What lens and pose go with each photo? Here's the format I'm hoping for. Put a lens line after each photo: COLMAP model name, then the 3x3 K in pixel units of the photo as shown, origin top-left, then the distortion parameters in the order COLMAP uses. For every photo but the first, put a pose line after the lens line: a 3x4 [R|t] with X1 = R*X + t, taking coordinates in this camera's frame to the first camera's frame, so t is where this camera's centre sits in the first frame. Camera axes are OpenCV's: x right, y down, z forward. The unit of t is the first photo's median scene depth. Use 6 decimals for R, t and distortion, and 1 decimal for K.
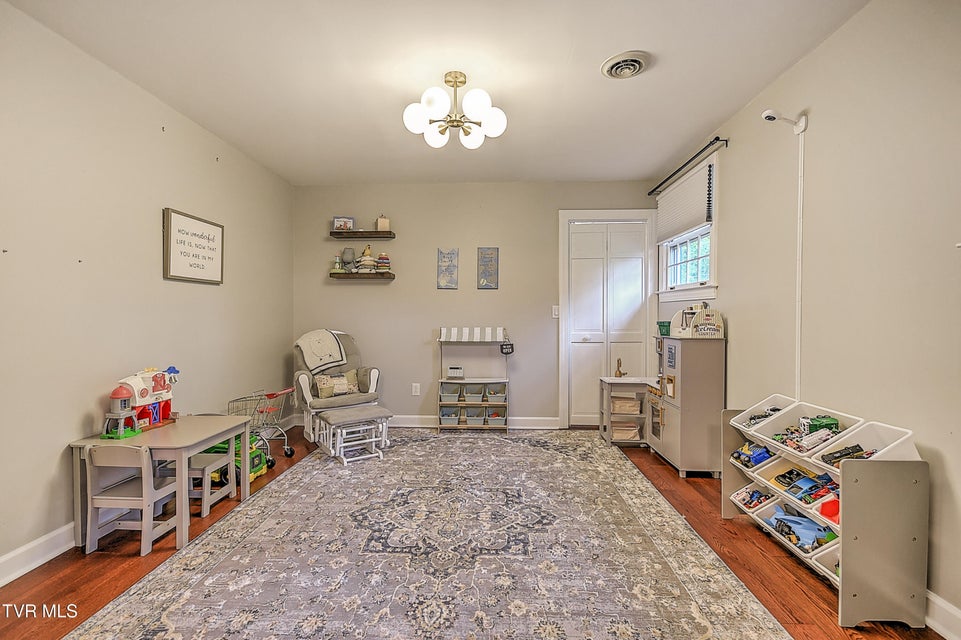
lens RADIAL K [[436.3, 0, 475.2], [0, 436.3, 320.6], [0, 0, 1]] dist [0.020188, -0.010633]
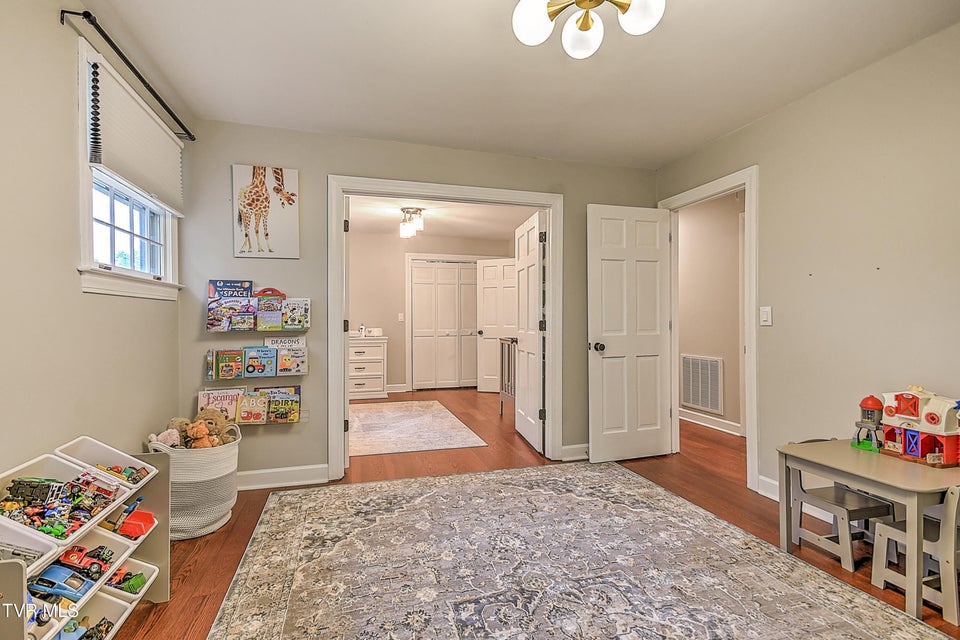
lens RADIAL K [[435.2, 0, 474.0], [0, 435.2, 311.9], [0, 0, 1]] dist [0.014407, -0.003941]
pose [[-0.948140, 0.001654, -0.317850, 0.180394], [0.000942, 0.999997, 0.002392, -0.020321], [0.317853, 0.001969, -0.948138, 0.945956]]
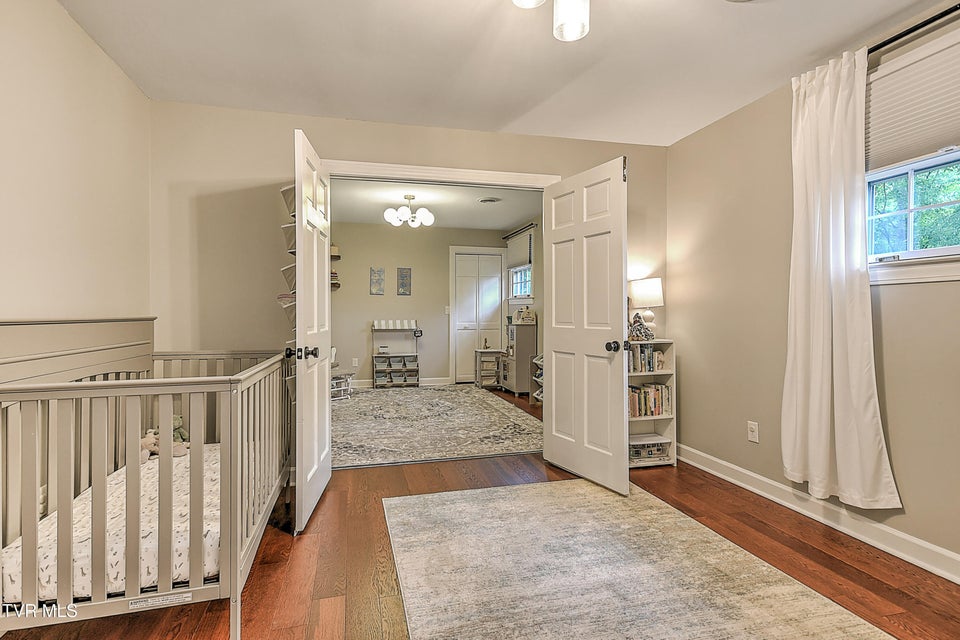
lens RADIAL K [[496.0, 0, 476.0], [0, 496.0, 317.1], [0, 0, 1]] dist [0.016942, 0.003313]
pose [[0.954790, -0.001589, 0.297278, -0.272501], [0.001080, 0.999998, 0.001874, 0.002234], [-0.297280, -0.001468, 0.954789, -0.806594]]
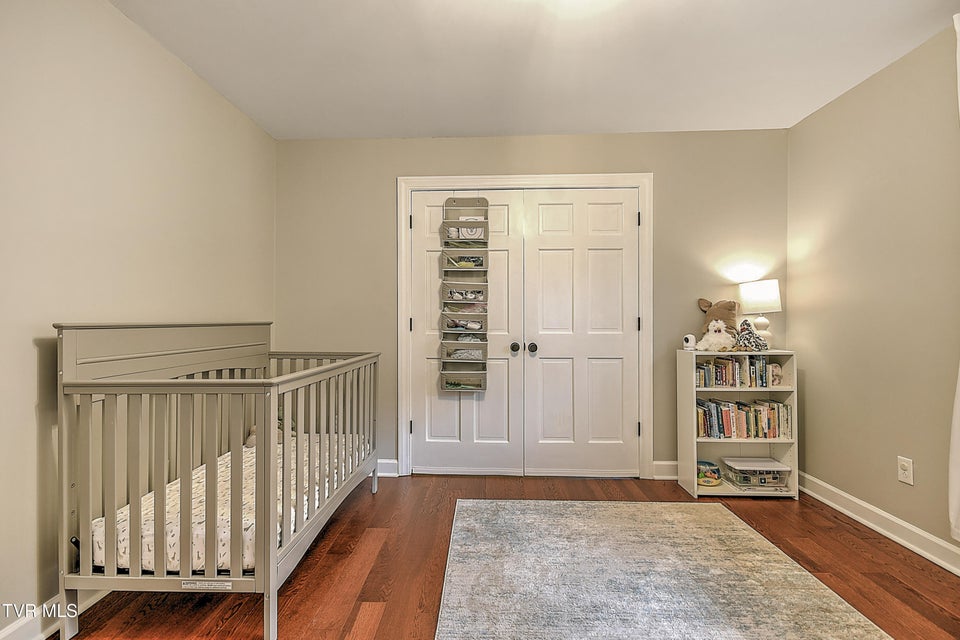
lens RADIAL K [[435.8, 0, 476.2], [0, 435.8, 317.1], [0, 0, 1]] dist [0.020188, -0.010633]
pose [[0.999959, 0.003581, 0.008261, -0.106689], [-0.003510, 0.999957, -0.008598, -0.000726], [-0.008292, 0.008569, 0.999929, -0.691705]]
